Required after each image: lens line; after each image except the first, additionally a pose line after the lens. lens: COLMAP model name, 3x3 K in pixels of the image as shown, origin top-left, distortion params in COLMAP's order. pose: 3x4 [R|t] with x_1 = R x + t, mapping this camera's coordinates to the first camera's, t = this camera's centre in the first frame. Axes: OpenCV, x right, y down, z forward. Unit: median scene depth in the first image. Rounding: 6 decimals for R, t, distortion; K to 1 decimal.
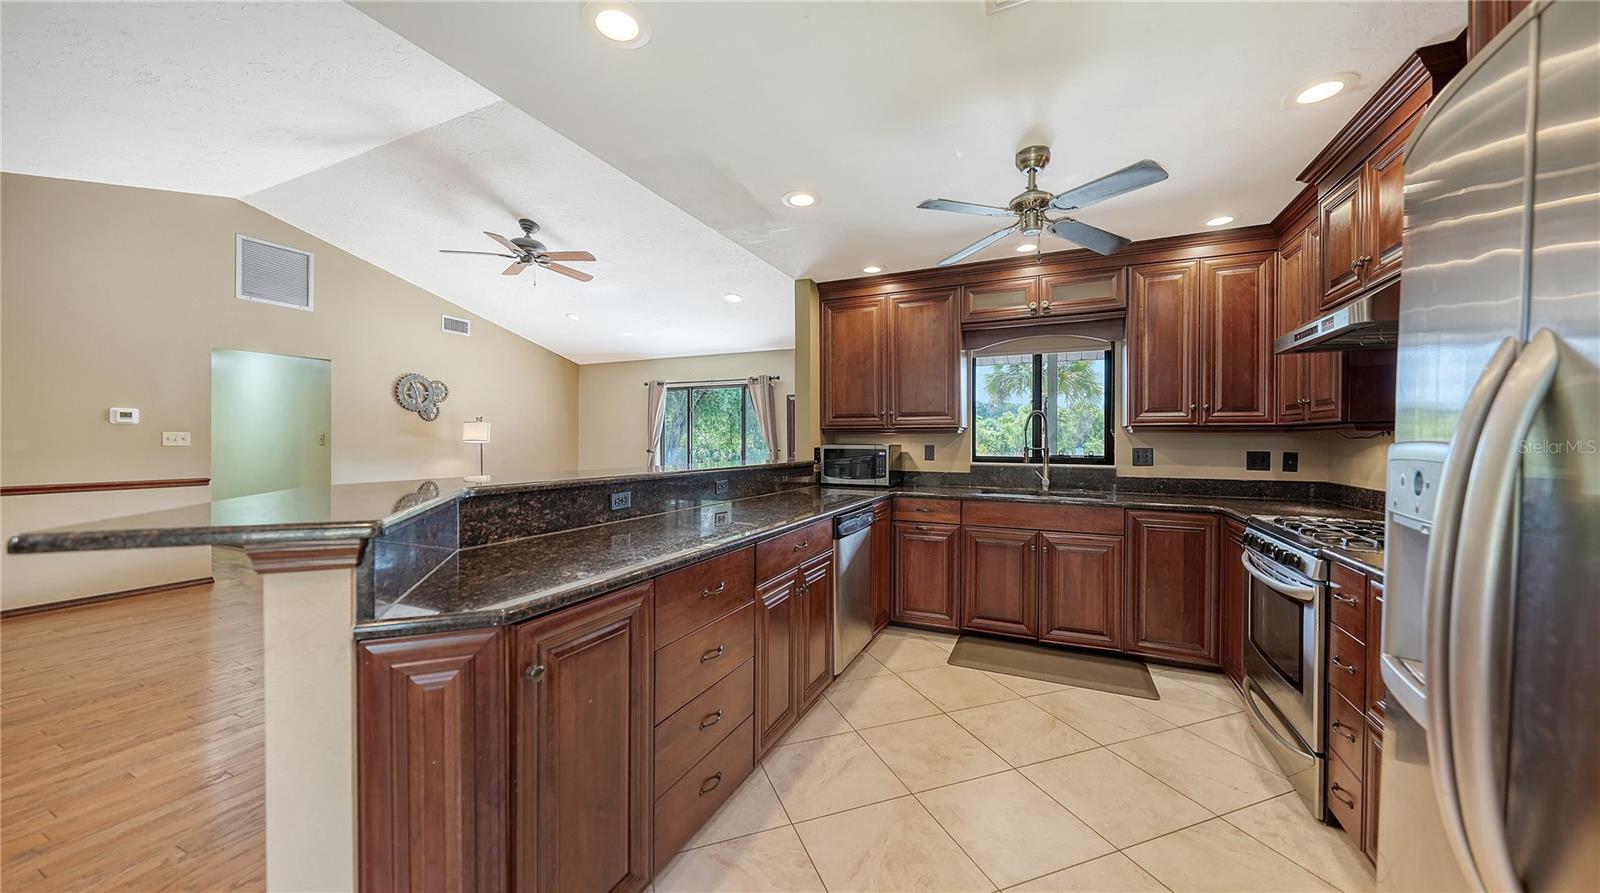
lens RADIAL K [[555.7, 0, 792.1], [0, 555.7, 444.9], [0, 0, 1]] dist [-0.002054, -0.000526]
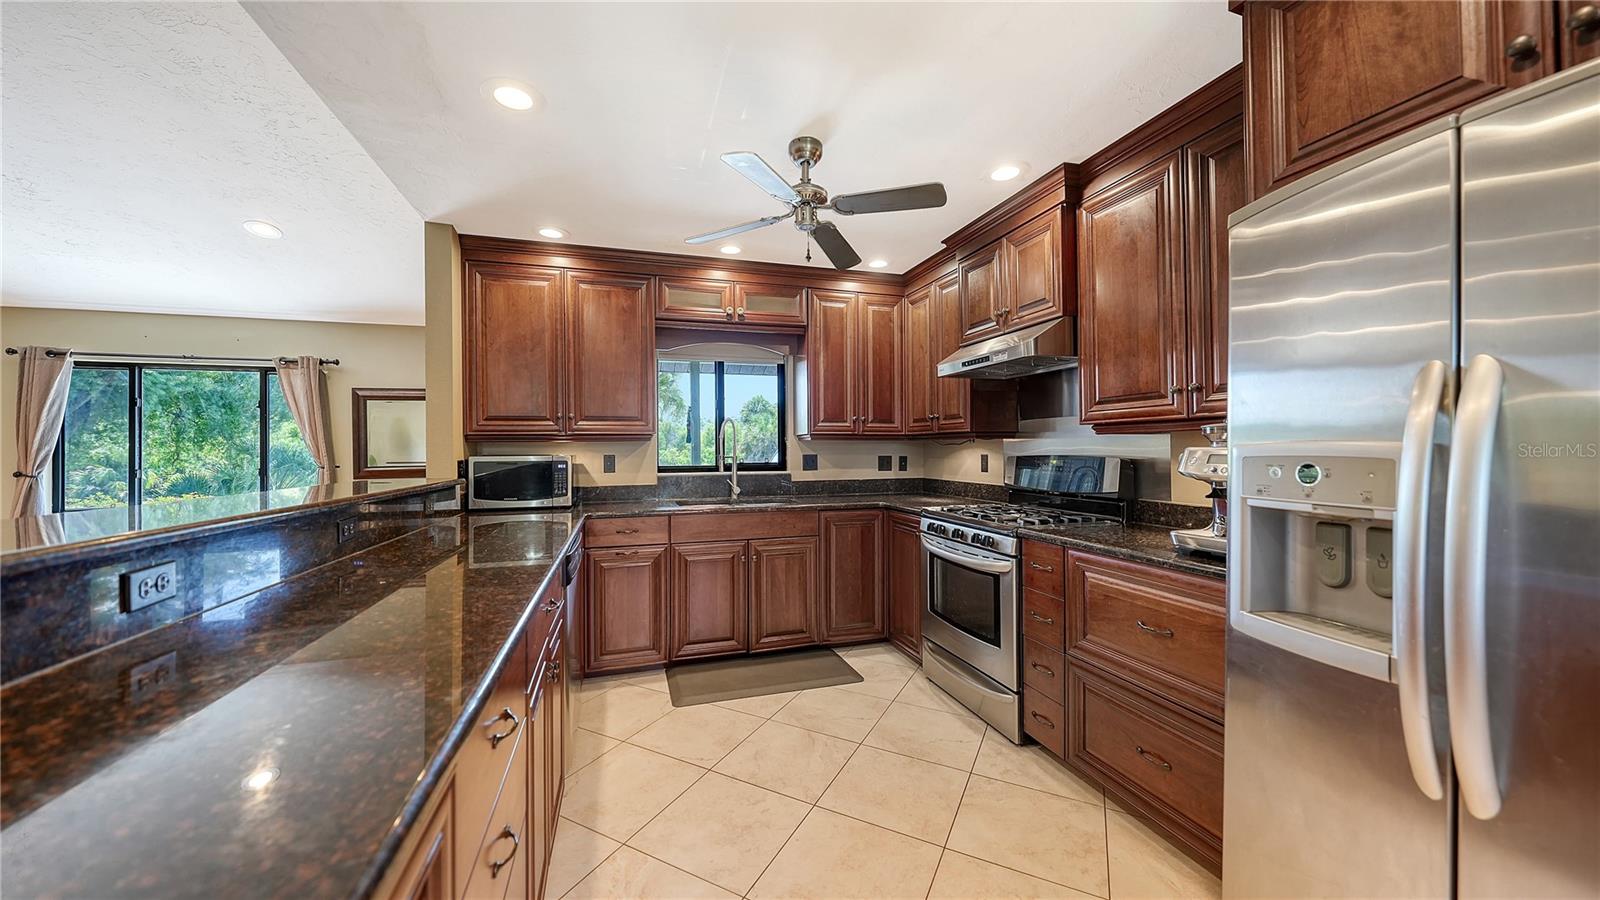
lens RADIAL K [[555.7, 0, 795.1], [0, 555.7, 447.7], [0, 0, 1]] dist [-0.002054, -0.000526]
pose [[0.737476, -0.005898, 0.675347, -0.136804], [0.015024, 0.999858, -0.007674, 0.000164], [-0.675206, 0.015806, 0.737460, 0.193460]]
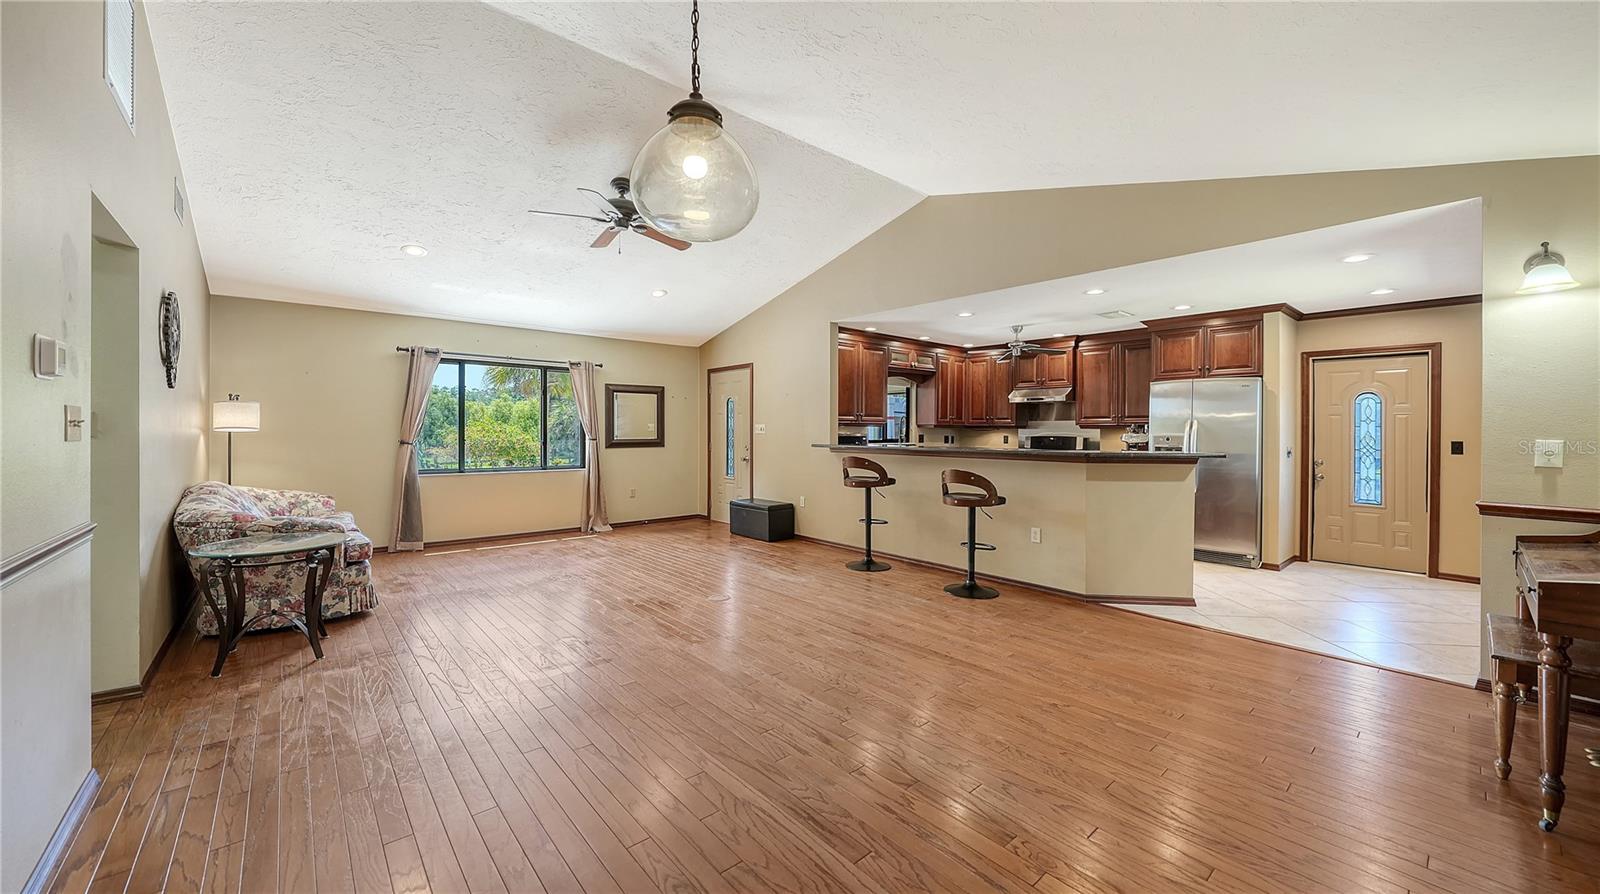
lens RADIAL K [[589.6, 0, 791.0], [0, 589.6, 436.9], [0, 0, 1]] dist [-0.003575, -0.000127]
pose [[0.415853, -0.007883, 0.909398, -1.605102], [0.000219, 0.999963, 0.008568, -0.005941], [-0.909432, -0.003363, 0.415839, 0.491753]]
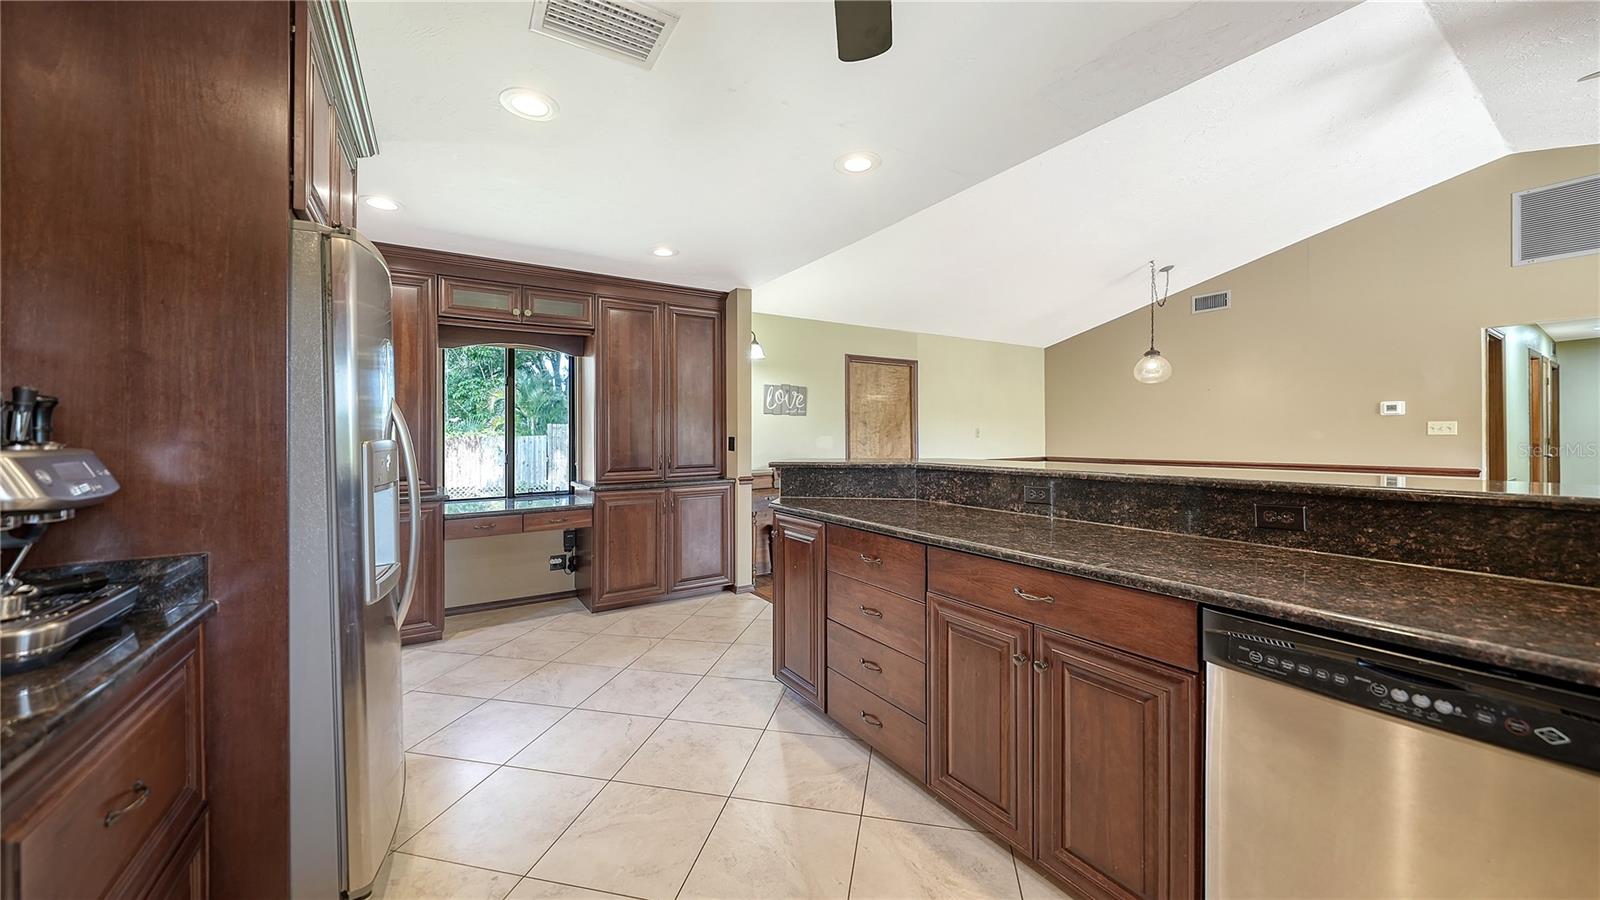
lens RADIAL K [[555.7, 0, 793.5], [0, 555.7, 441.0], [0, 0, 1]] dist [-0.002054, -0.000526]
pose [[-0.541418, 0.011811, -0.840671, 0.448970], [0.001426, 0.999913, 0.013131, -0.004020], [0.840752, 0.005911, -0.541388, 0.712546]]
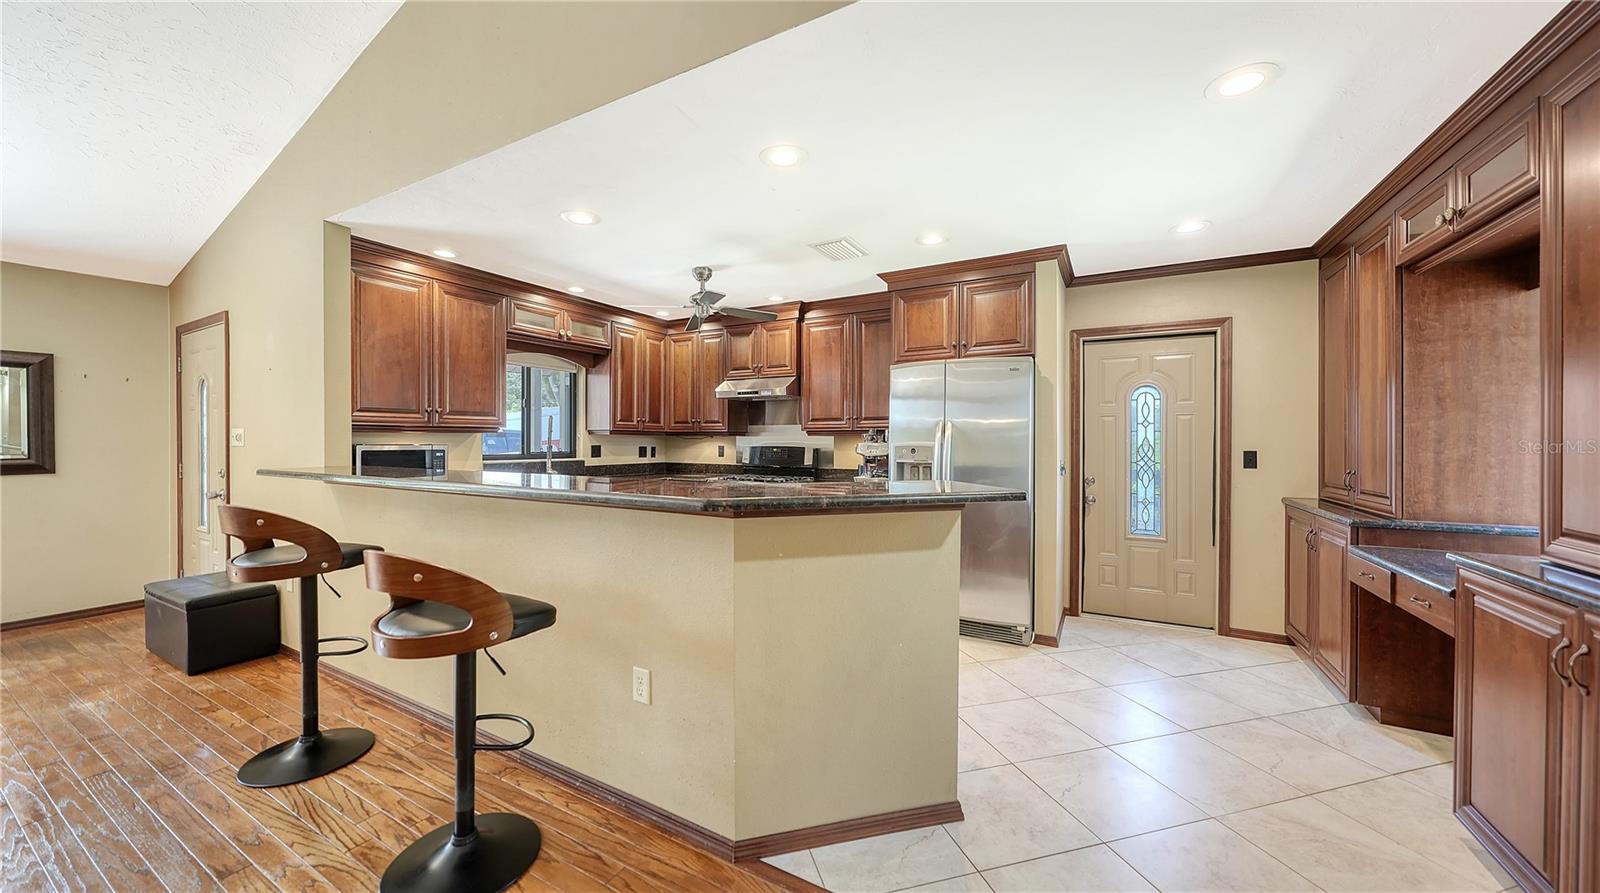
lens RADIAL K [[555.7, 0, 796.7], [0, 555.7, 449.9], [0, 0, 1]] dist [-0.002054, -0.000526]
pose [[0.072795, -0.019354, 0.997159, -0.745293], [0.004786, 0.999807, 0.019056, -0.006864], [-0.997335, 0.003385, 0.072873, 0.363261]]
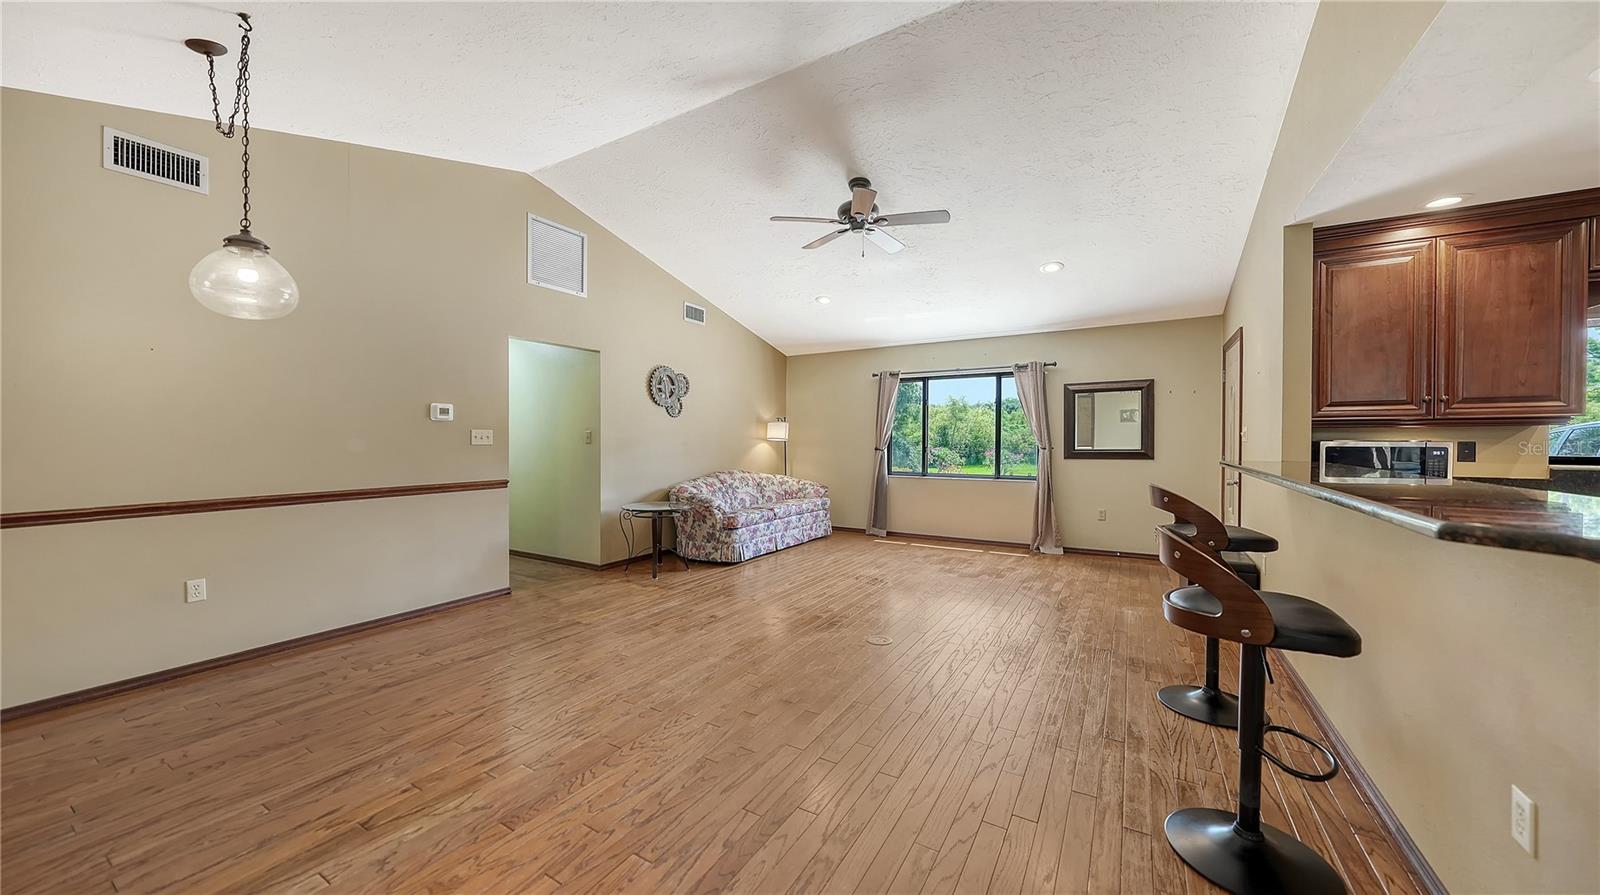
lens RADIAL K [[555.7, 0, 793.6], [0, 555.7, 443.2], [0, 0, 1]] dist [-0.002054, -0.000526]
pose [[0.994197, -0.002632, -0.107544, -0.642104], [0.002956, 0.999992, 0.002852, -0.002746], [0.107536, -0.003154, 0.994196, 0.186643]]
